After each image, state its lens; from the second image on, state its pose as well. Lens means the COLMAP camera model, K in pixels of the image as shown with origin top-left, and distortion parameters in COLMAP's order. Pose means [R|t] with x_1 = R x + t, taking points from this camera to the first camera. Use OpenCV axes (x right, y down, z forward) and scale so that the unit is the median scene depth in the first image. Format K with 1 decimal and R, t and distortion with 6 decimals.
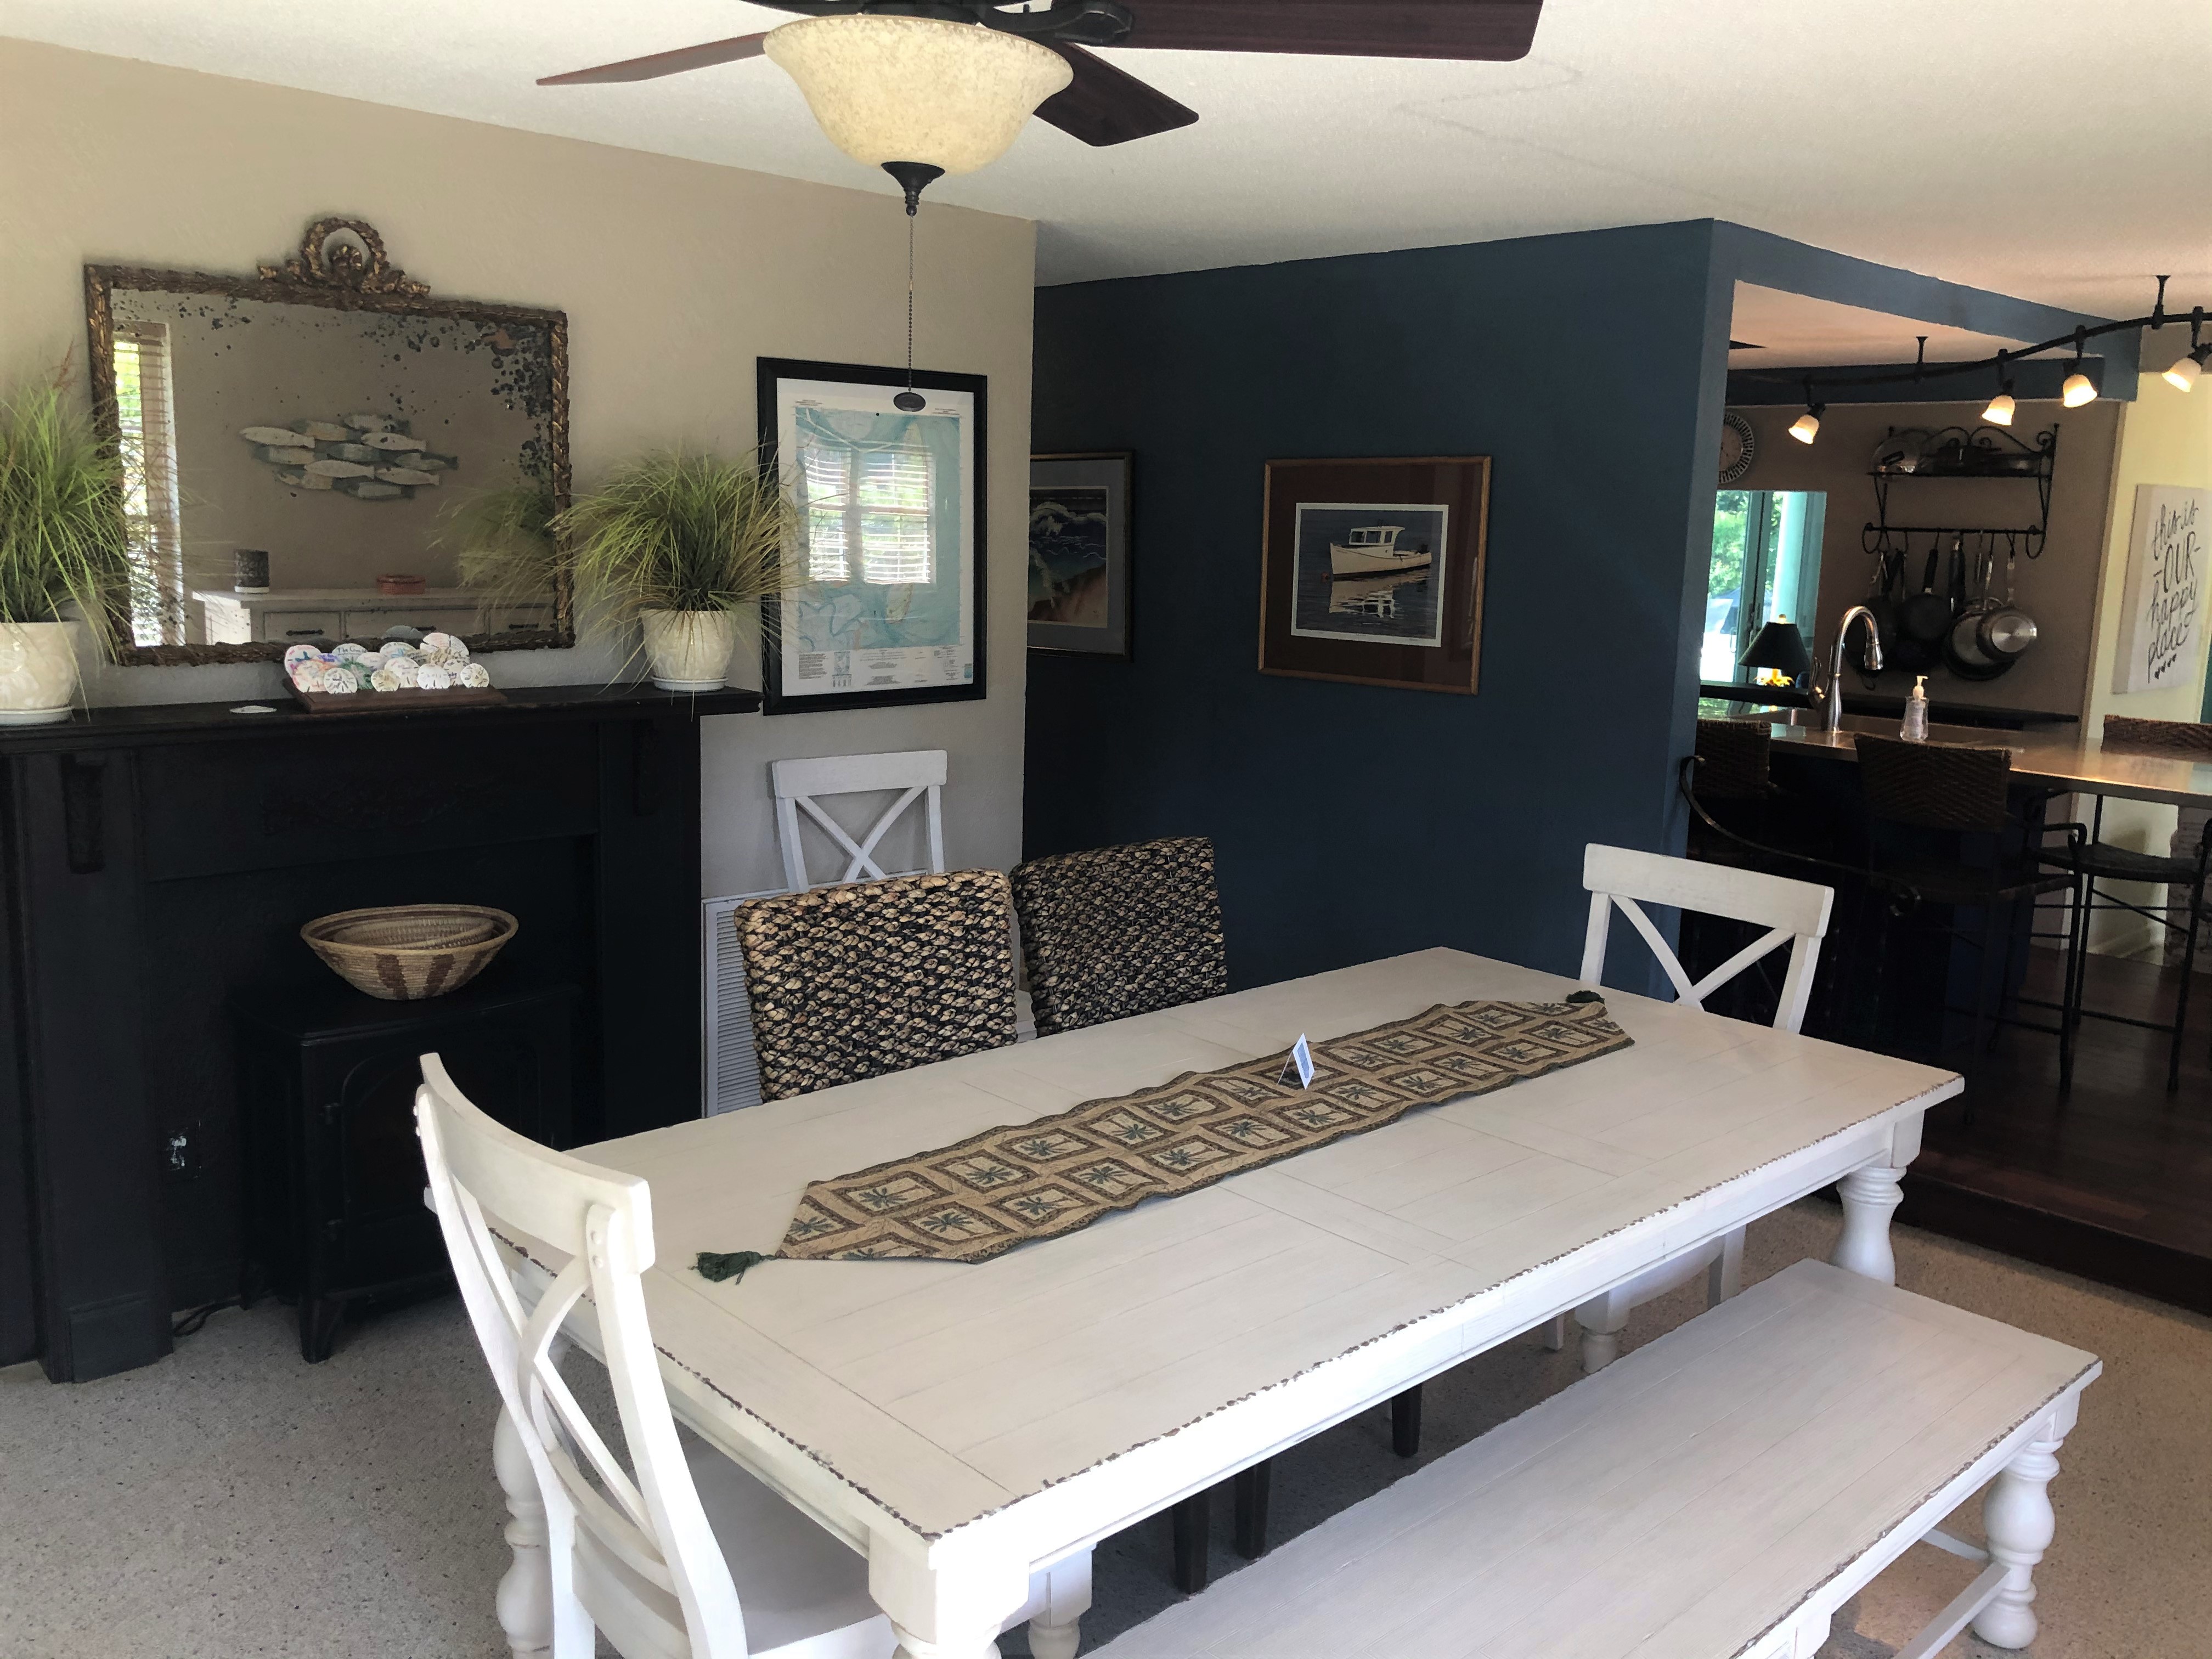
lens RADIAL K [[1811.1, 0, 1113.4], [0, 1811.1, 831.8], [0, 0, 1]] dist [0.029441, -0.031284]
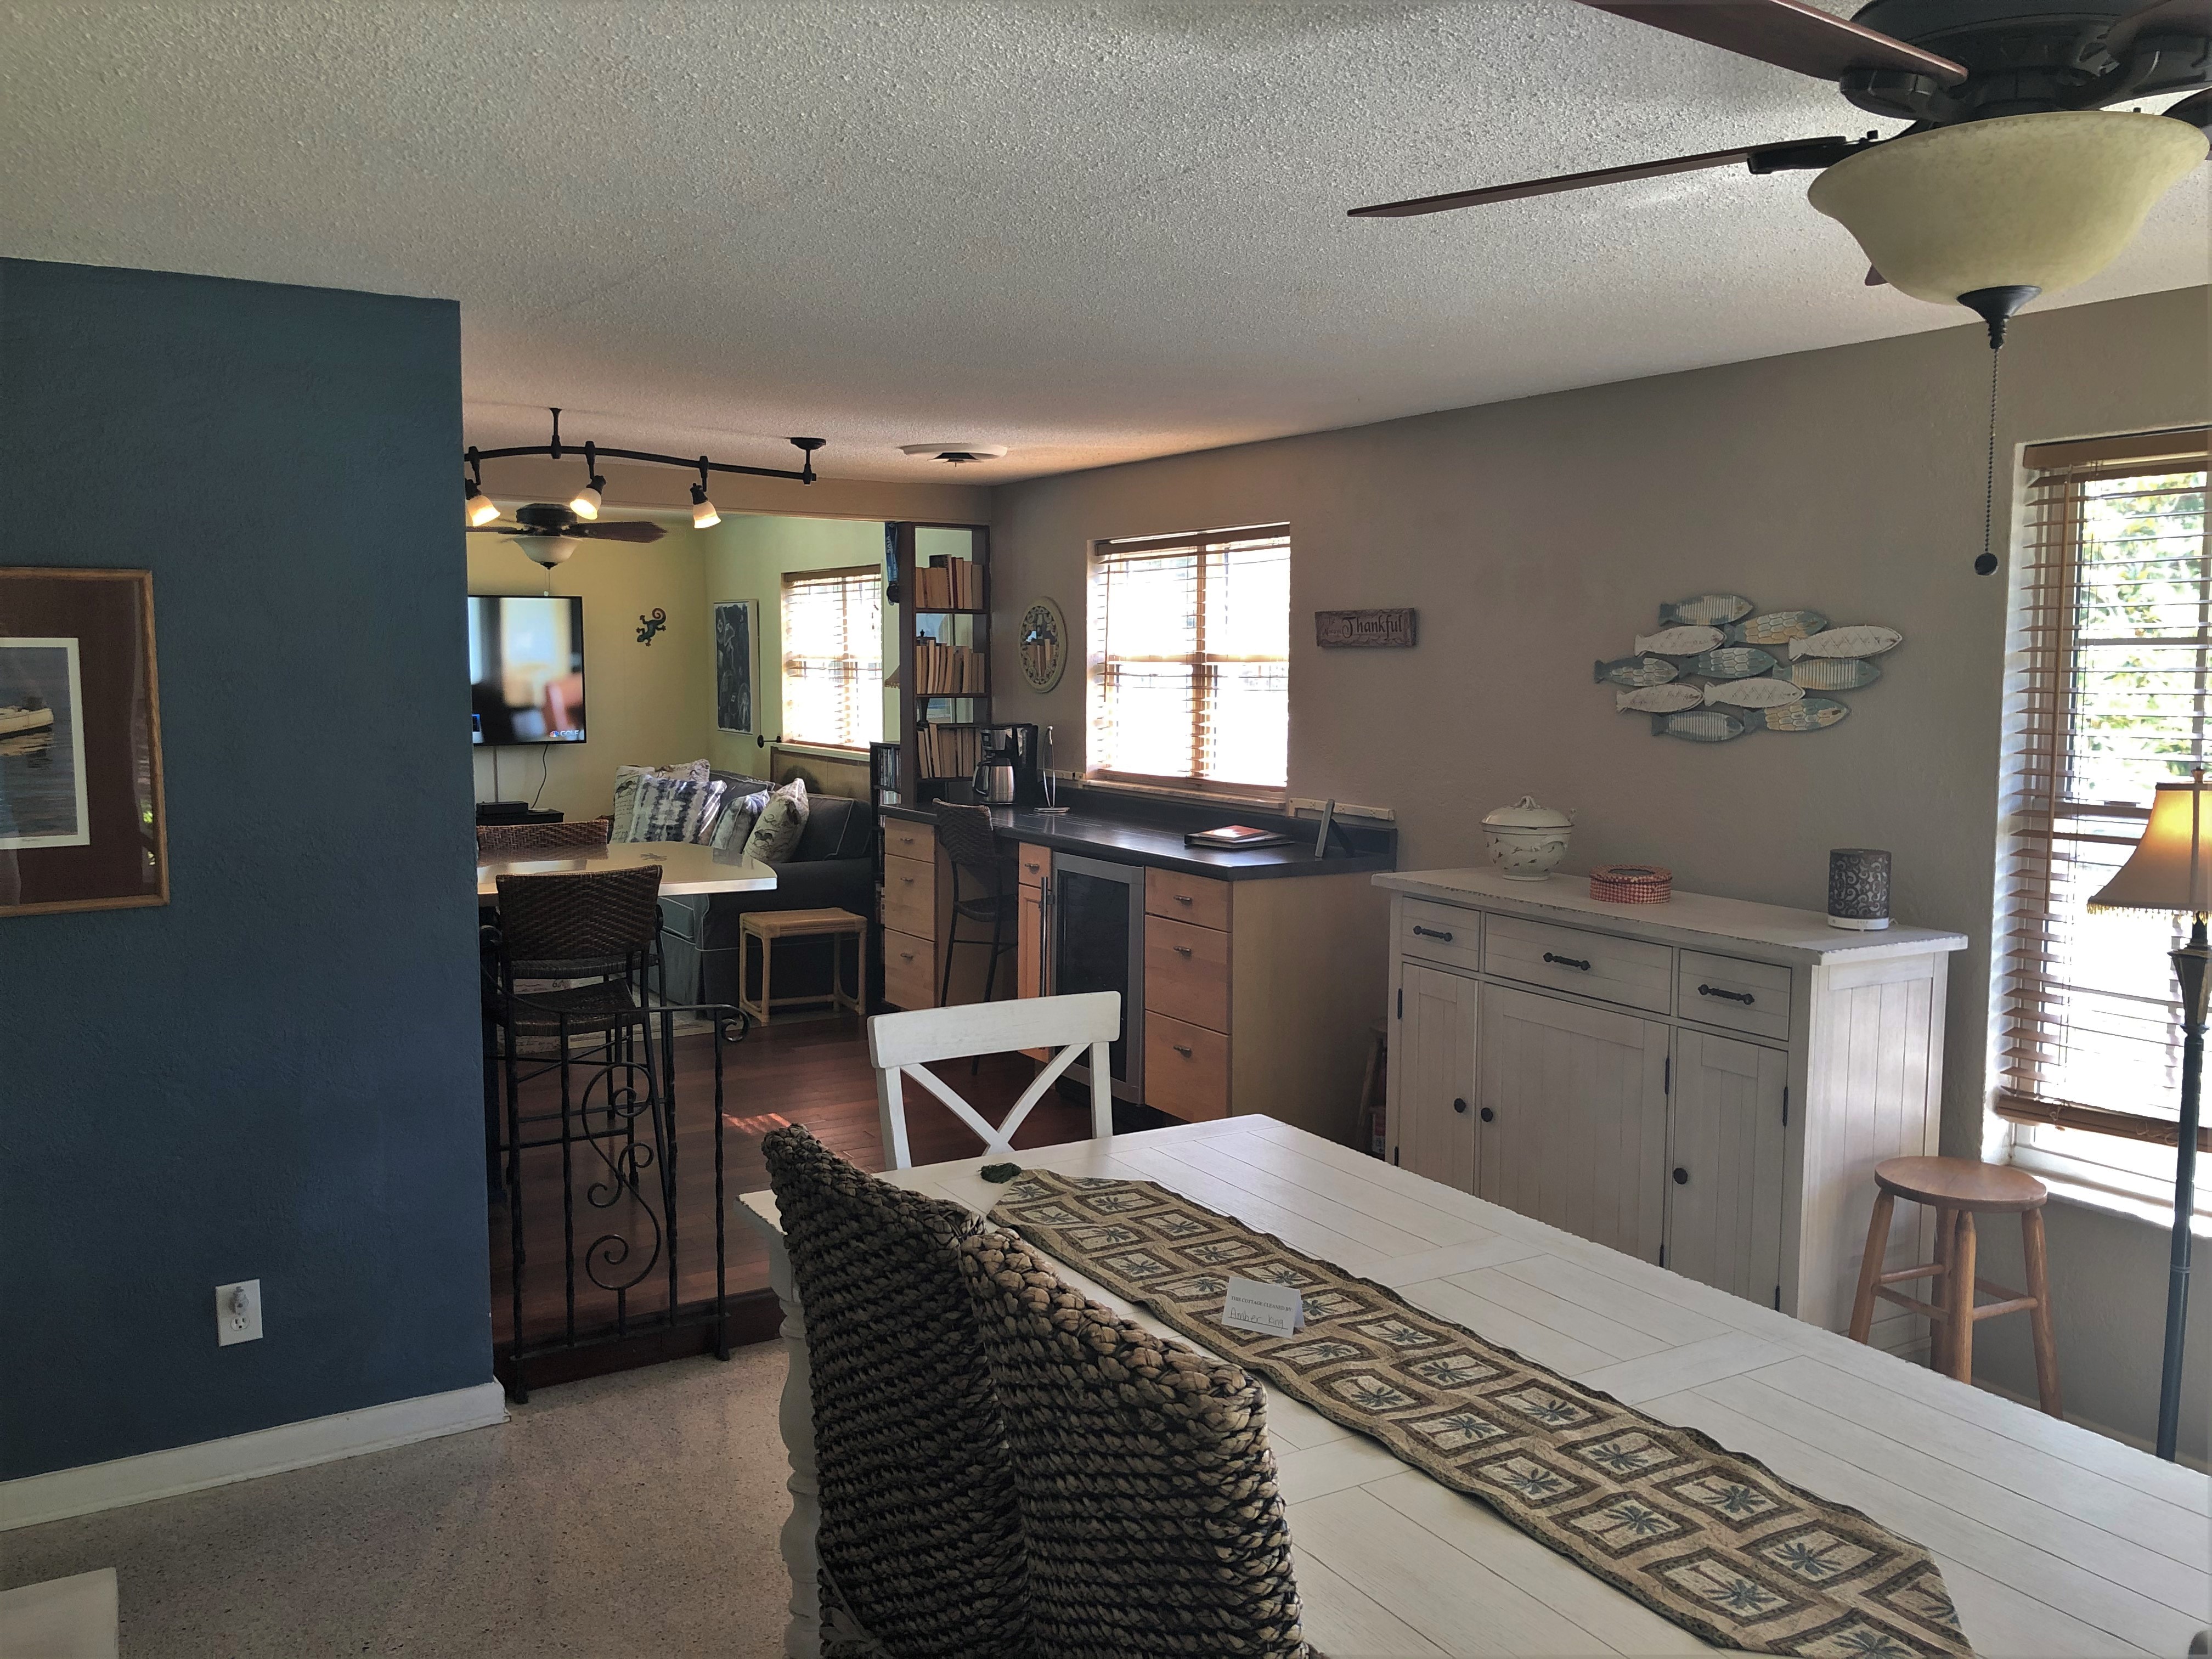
lens RADIAL K [[1811.1, 0, 1110.5], [0, 1811.1, 810.7], [0, 0, 1]] dist [0.029441, -0.031284]
pose [[0.207285, -0.119973, 0.970896, -0.687263], [0.171742, 0.981501, 0.084616, -0.180111], [-0.963088, 0.149203, 0.224055, 0.802766]]
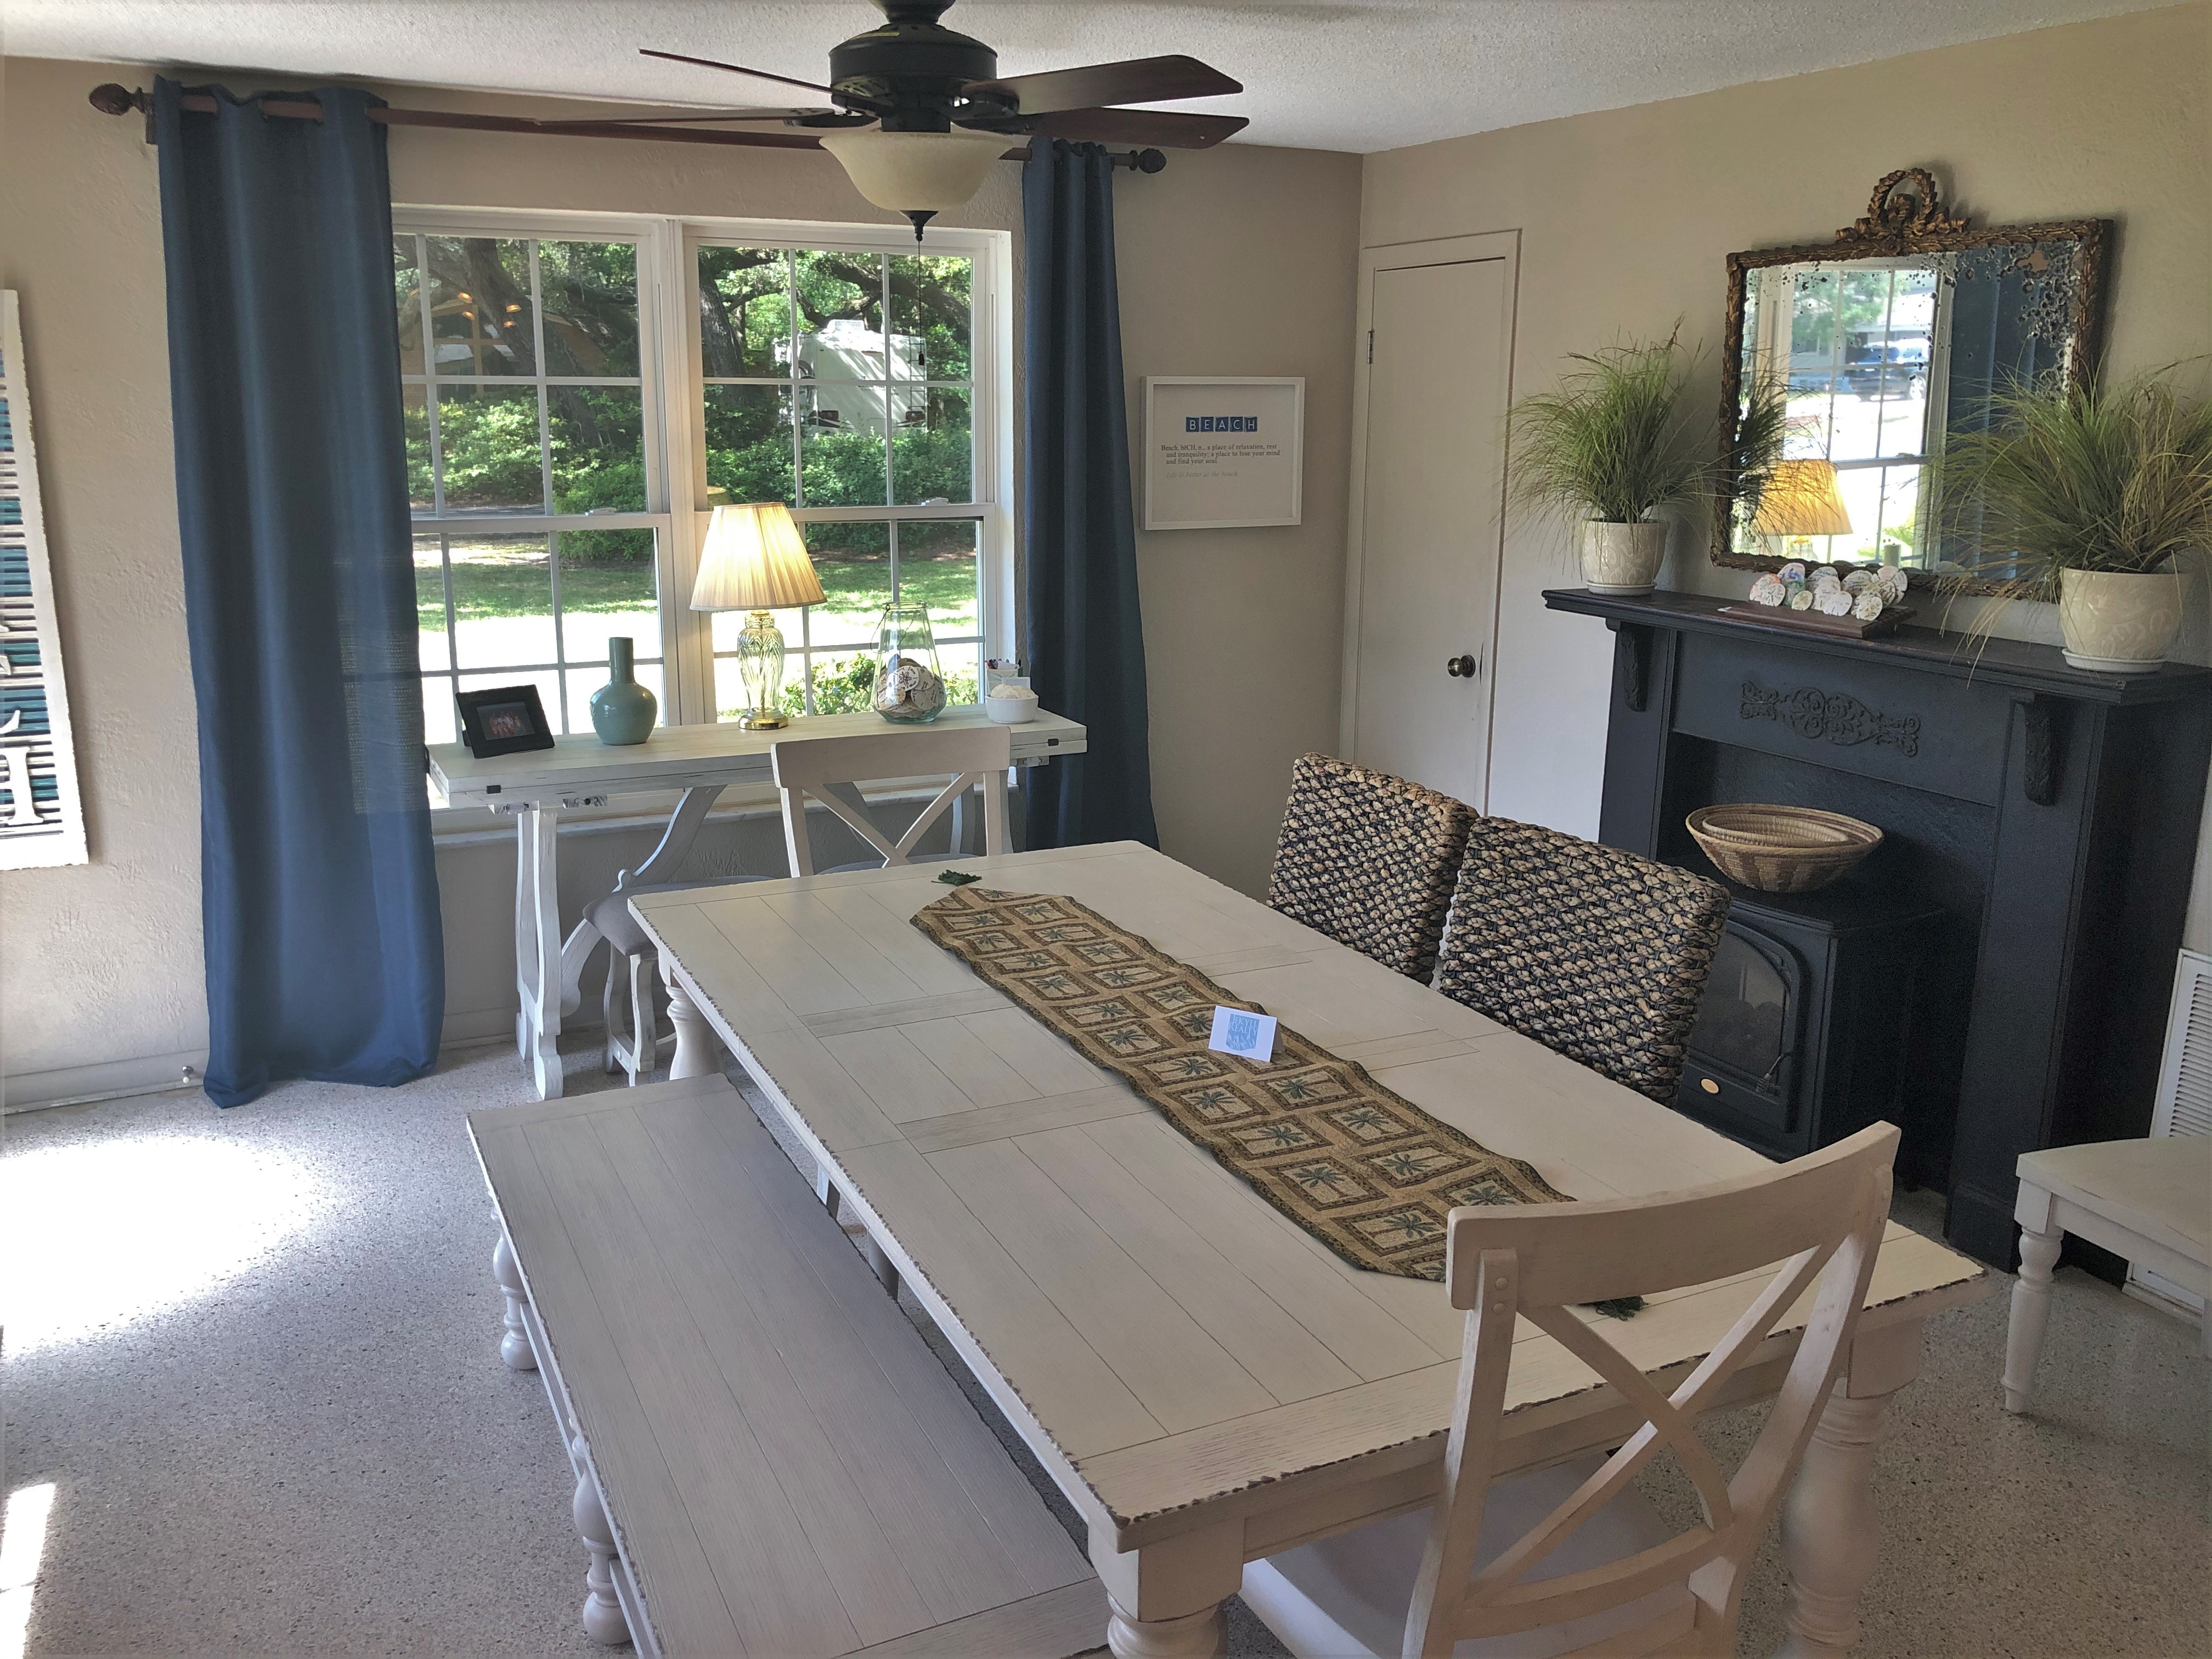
lens RADIAL K [[1811.1, 0, 1104.6], [0, 1811.1, 838.2], [0, 0, 1]] dist [0.029441, -0.031284]
pose [[-0.303363, 0.201181, -0.931395, 0.922891], [-0.184956, 0.946436, 0.264671, -0.190557], [0.934753, 0.252558, -0.249904, 1.085011]]
